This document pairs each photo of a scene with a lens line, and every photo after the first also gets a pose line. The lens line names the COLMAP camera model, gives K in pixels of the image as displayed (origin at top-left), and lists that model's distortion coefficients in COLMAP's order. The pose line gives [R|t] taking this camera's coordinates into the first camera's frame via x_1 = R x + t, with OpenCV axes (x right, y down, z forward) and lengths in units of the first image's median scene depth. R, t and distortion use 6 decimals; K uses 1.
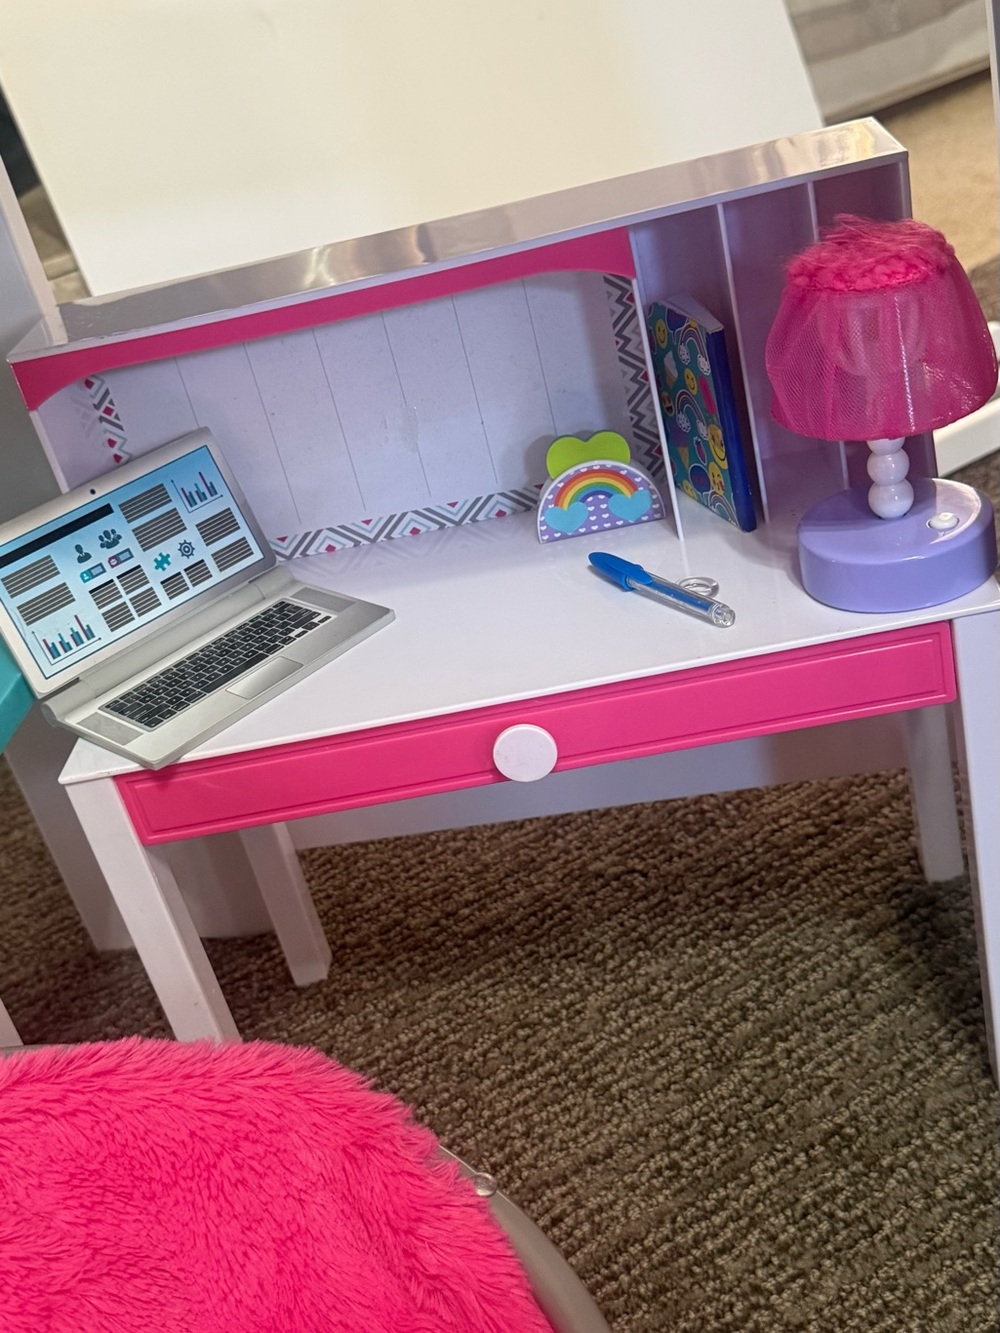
lens RADIAL K [[1561.6, 0, 512.6], [0, 1561.6, 675.9], [0, 0, 1]] dist [0.076725, 0.000000]
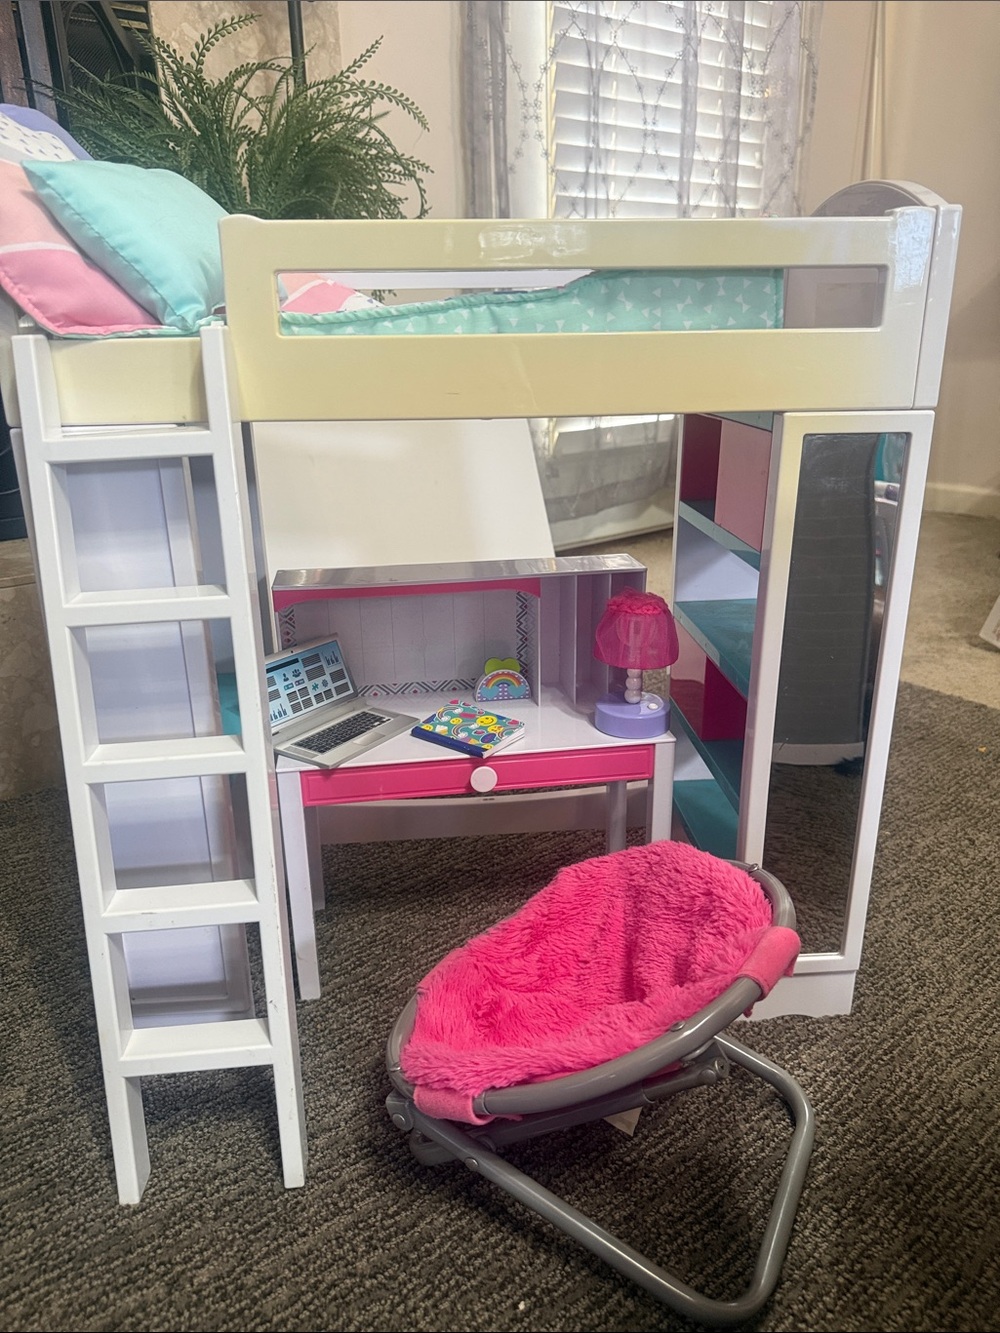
lens RADIAL K [[963.9, 0, 499.8], [0, 963.9, 659.6], [0, 0, 1]] dist [-0.005676, -0.004927]
pose [[0.965570, 0.142231, 0.217817, -0.270342], [-0.093912, 0.971417, -0.218012, 0.162843], [-0.242600, 0.190051, 0.951329, -0.377679]]
